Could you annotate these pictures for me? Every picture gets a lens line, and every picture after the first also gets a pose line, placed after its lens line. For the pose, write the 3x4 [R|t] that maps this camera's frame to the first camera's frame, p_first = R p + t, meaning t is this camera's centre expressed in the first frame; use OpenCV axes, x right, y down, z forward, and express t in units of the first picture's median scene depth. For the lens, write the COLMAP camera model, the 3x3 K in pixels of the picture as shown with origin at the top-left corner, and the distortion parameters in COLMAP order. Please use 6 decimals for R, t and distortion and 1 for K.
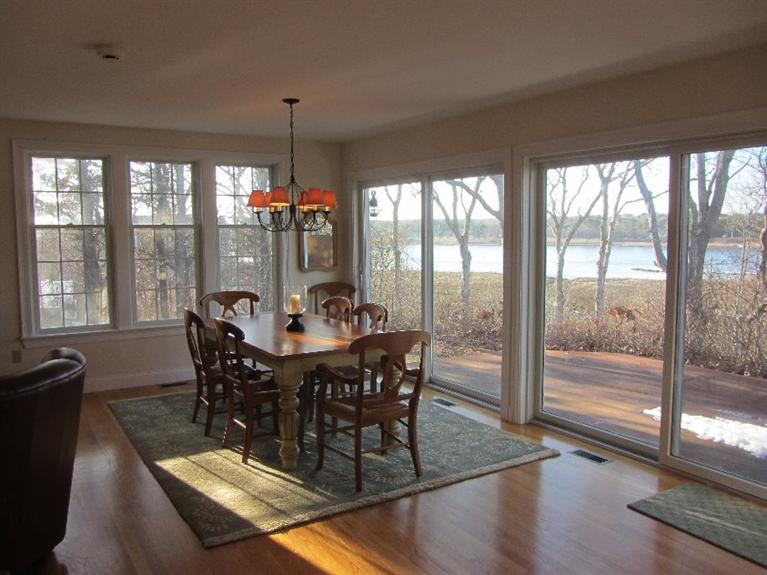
lens RADIAL K [[640.6, 0, 383.5], [0, 640.6, 287.5], [0, 0, 1]] dist [-0.012121, -0.003204]
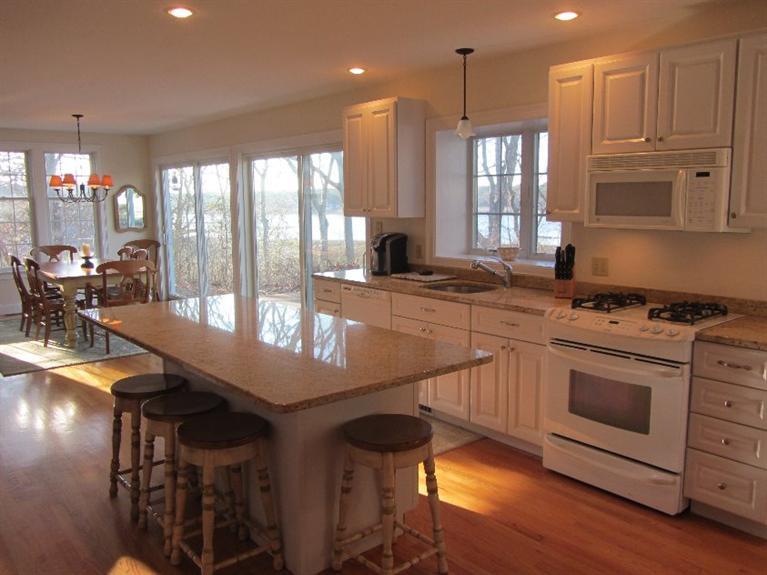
lens RADIAL K [[640.6, 0, 383.5], [0, 640.6, 287.5], [0, 0, 1]] dist [-0.012121, -0.003204]
pose [[0.991234, -0.021747, 0.130316, 0.287723], [0.015616, 0.998731, 0.047886, 0.042208], [-0.131192, -0.045431, 0.990315, -0.477635]]
